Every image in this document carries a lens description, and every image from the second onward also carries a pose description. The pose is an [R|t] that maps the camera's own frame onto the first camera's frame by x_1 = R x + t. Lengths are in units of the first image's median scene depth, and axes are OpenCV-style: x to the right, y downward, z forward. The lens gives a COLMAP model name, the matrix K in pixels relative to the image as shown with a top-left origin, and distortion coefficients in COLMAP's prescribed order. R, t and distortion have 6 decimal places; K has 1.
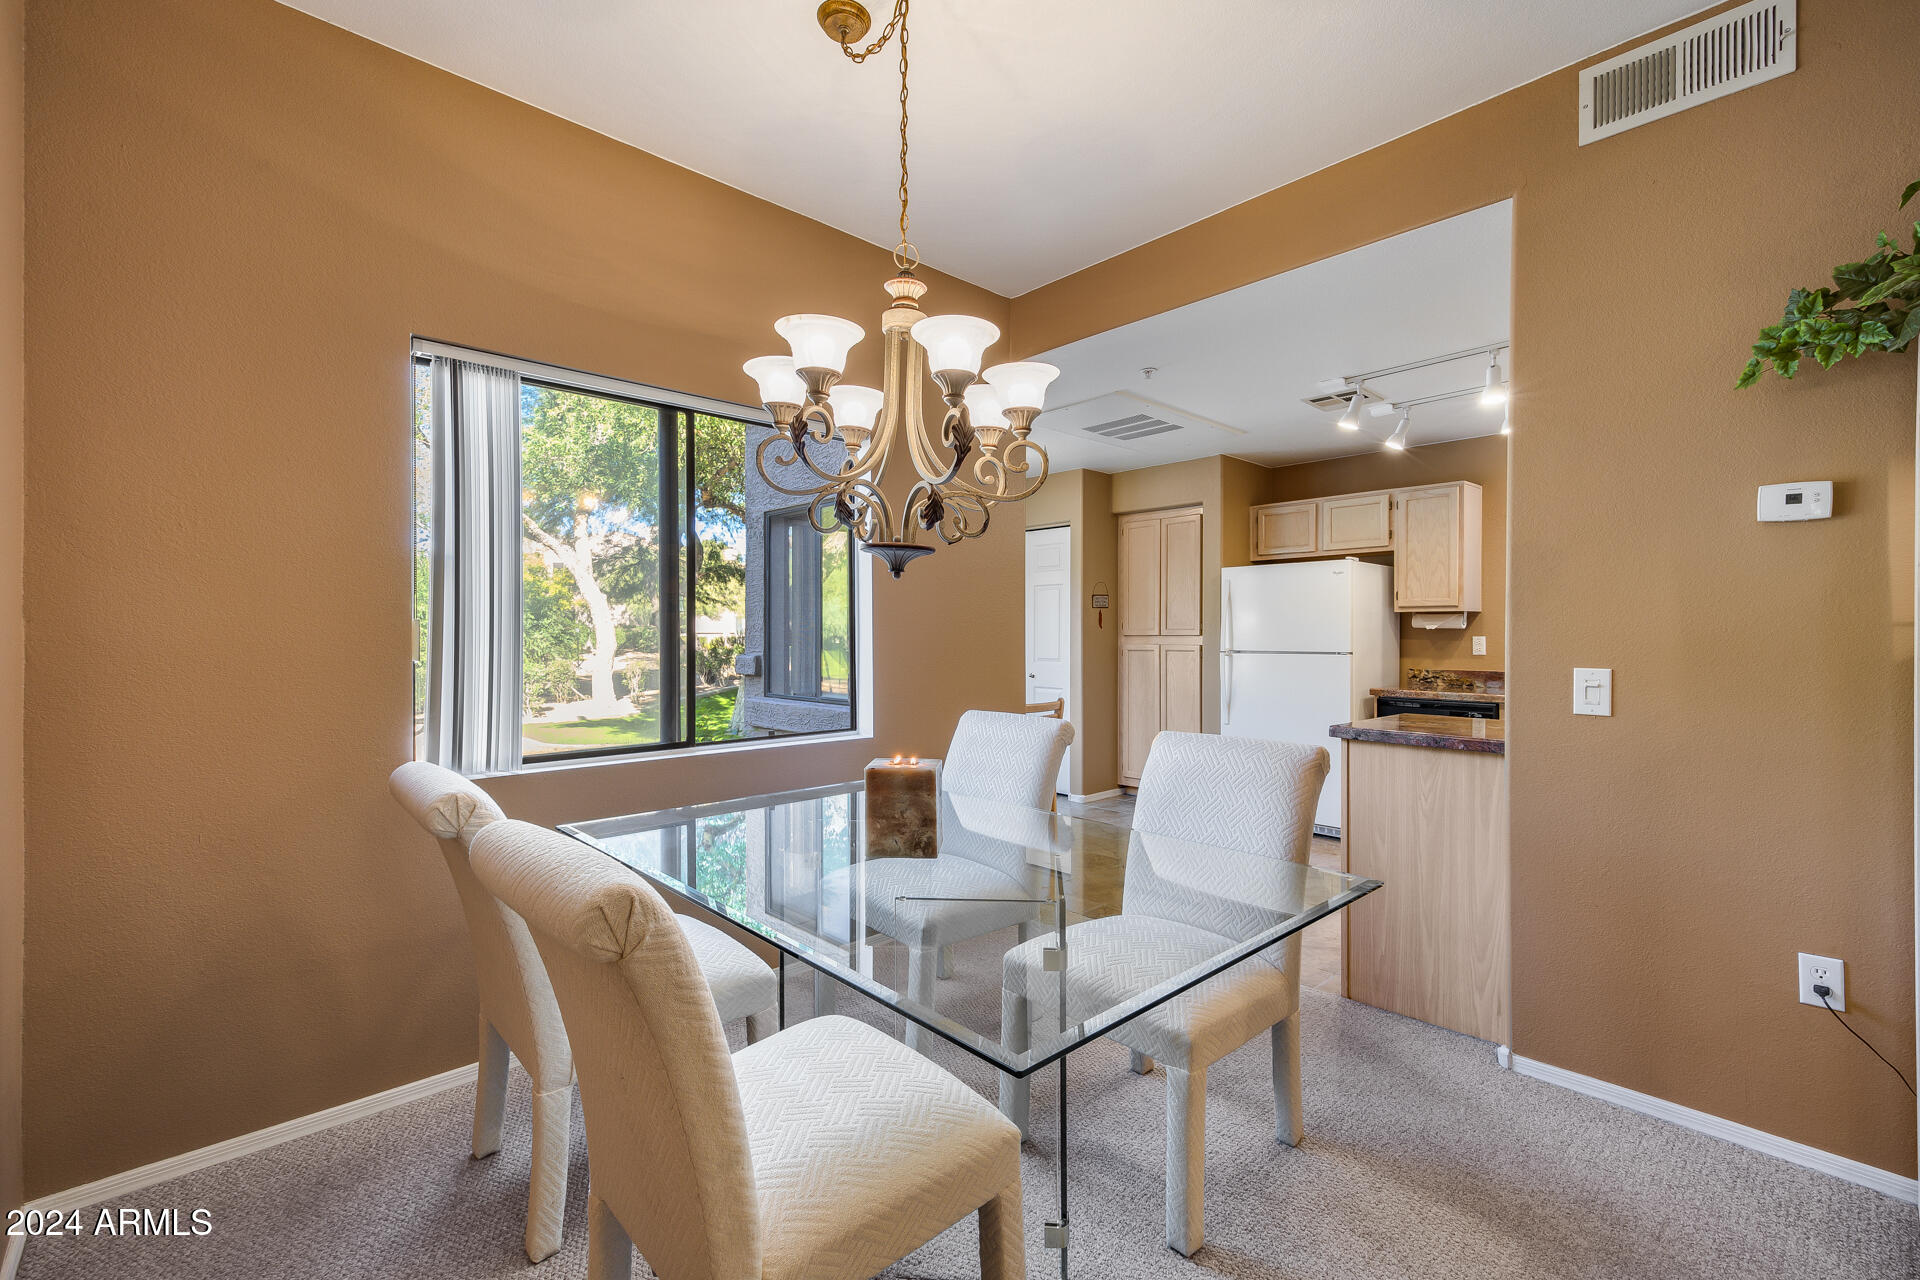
lens RADIAL K [[795.7, 0, 960.3], [0, 795.7, 634.3], [0, 0, 1]] dist [0.005723, -0.001266]
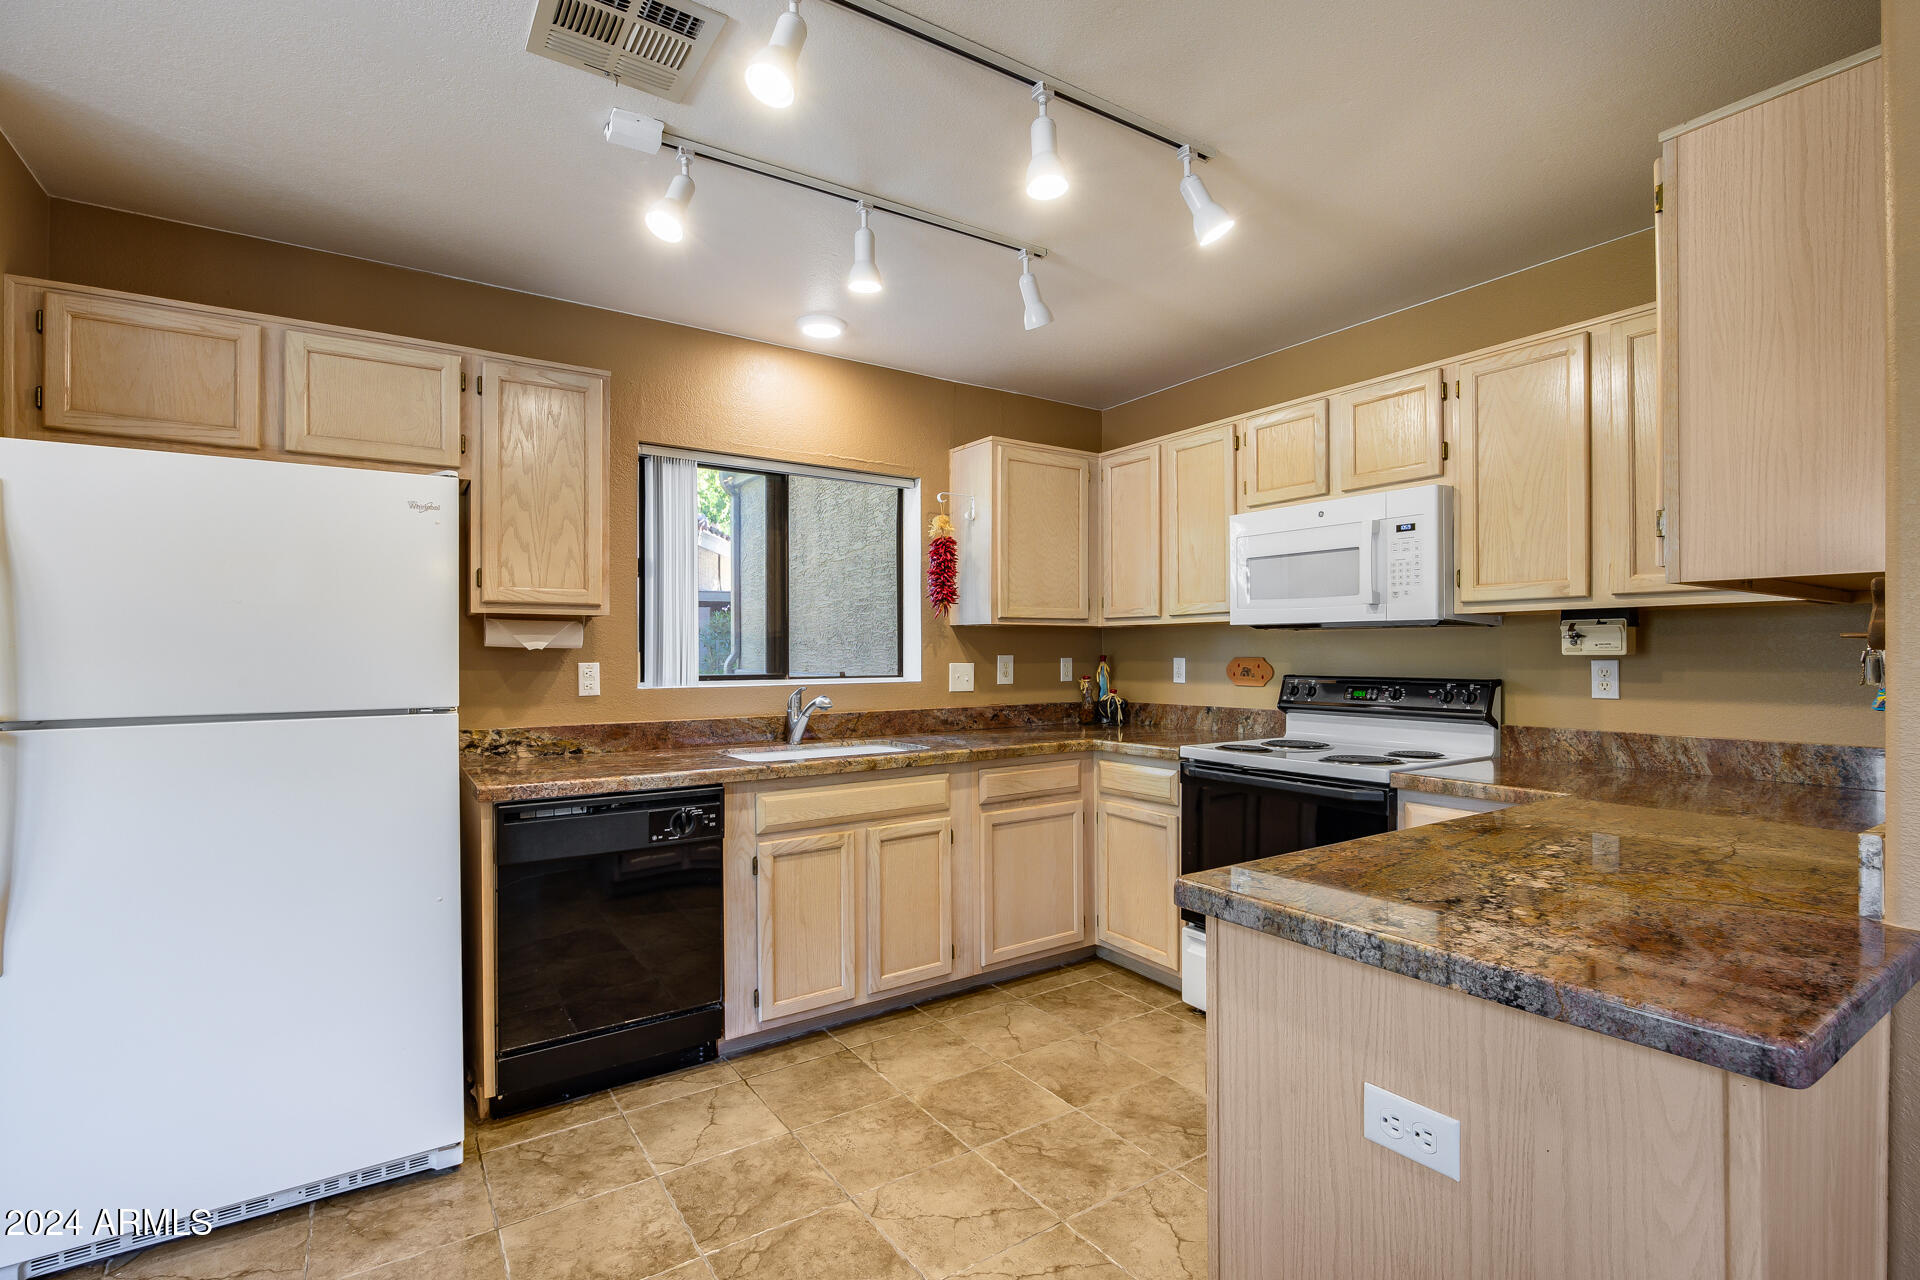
lens RADIAL K [[861.3, 0, 950.2], [0, 861.3, 646.7], [0, 0, 1]] dist [-0.003576, -0.000971]
pose [[0.160022, 0.004999, 0.987101, 0.094513], [0.007855, 0.999949, -0.006337, -0.002780], [-0.987082, 0.008768, 0.159974, 0.656542]]
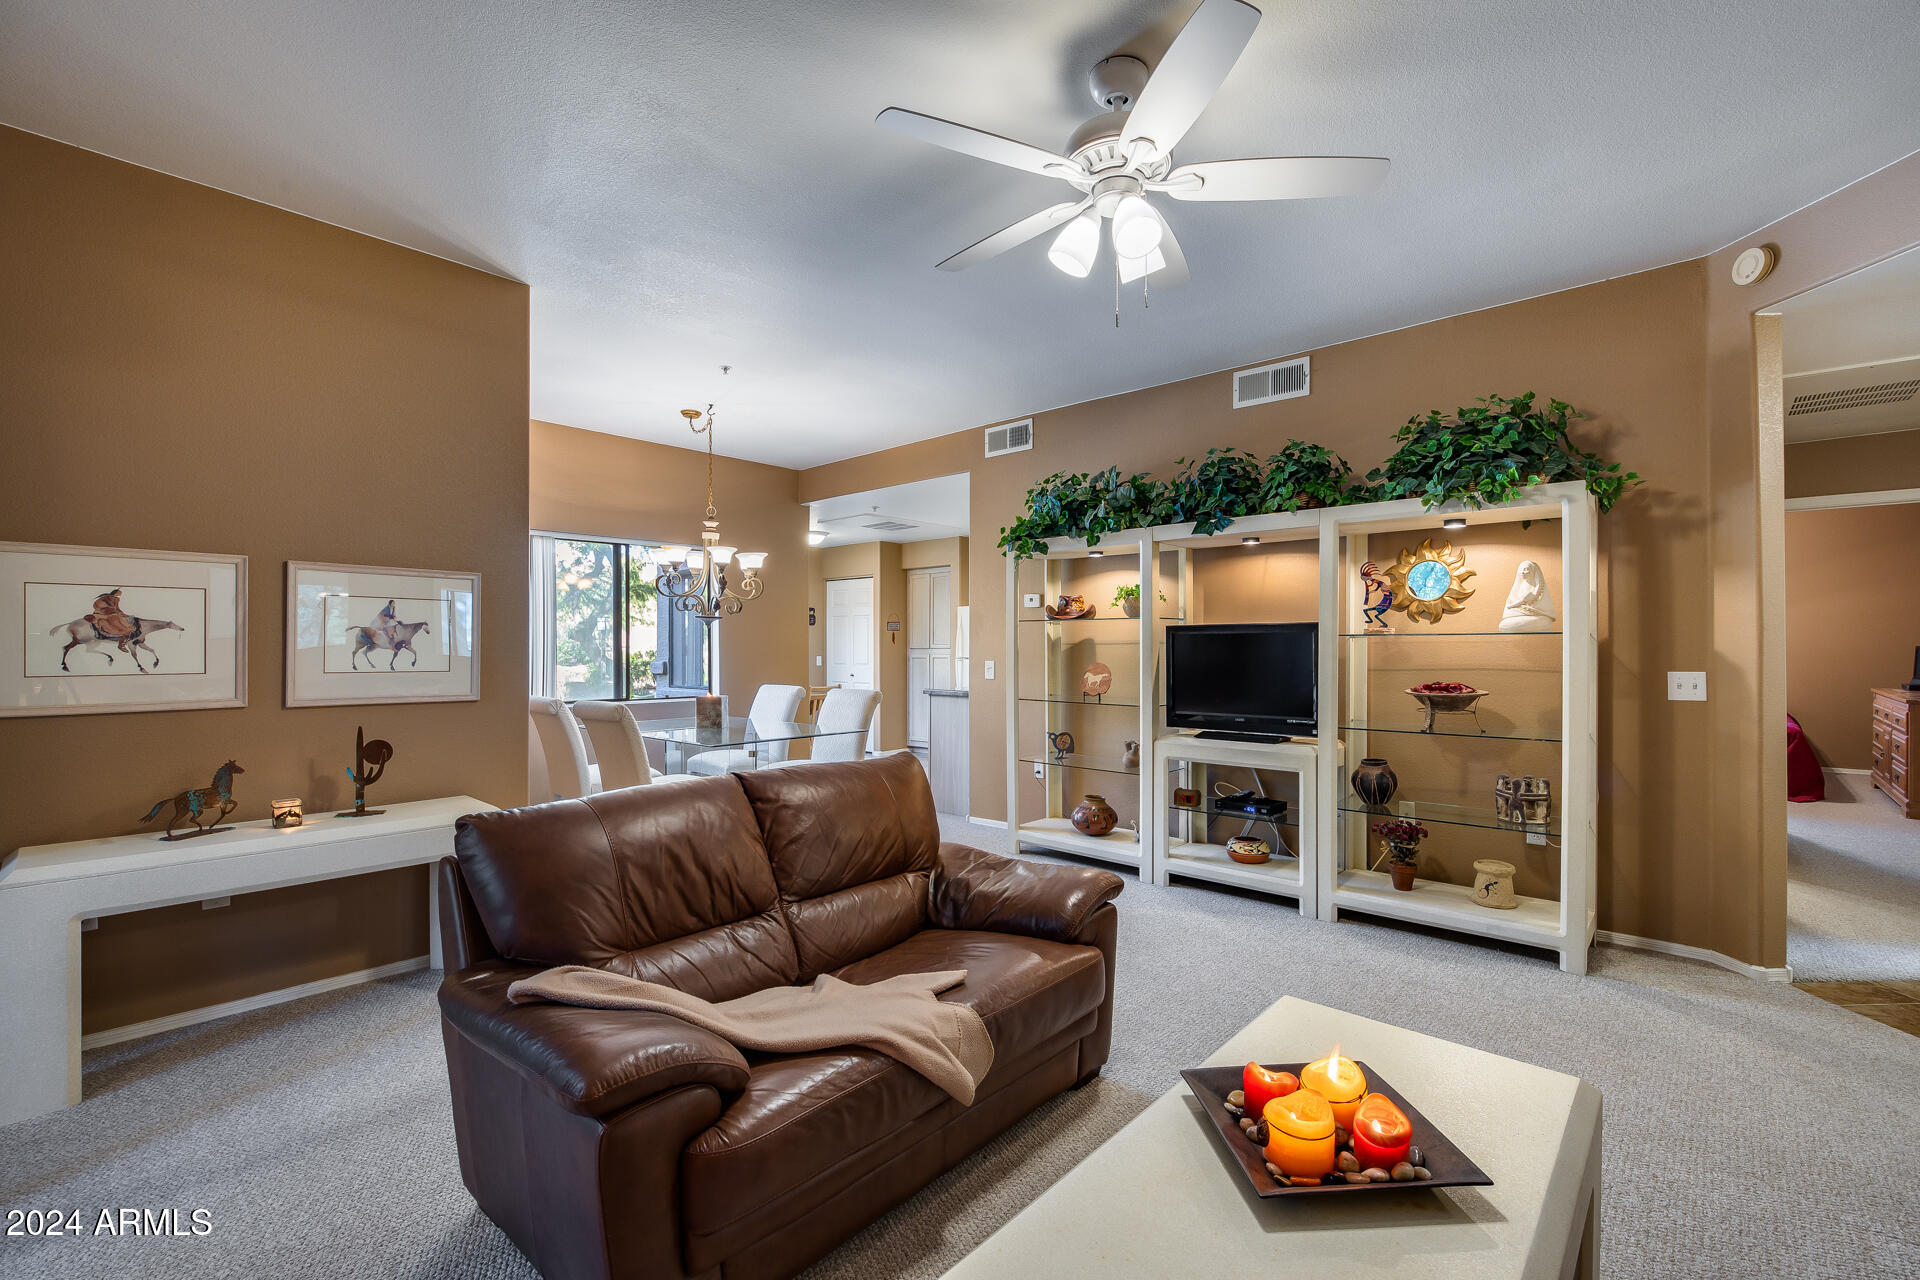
lens RADIAL K [[830.3, 0, 968.6], [0, 830.3, 641.9], [0, 0, 1]] dist [-0.012392, 0.000349]
pose [[0.996228, -0.002669, 0.086735, 0.196372], [0.003193, 0.999977, -0.005905, -0.001103], [-0.086718, 0.006160, 0.996214, -0.667743]]
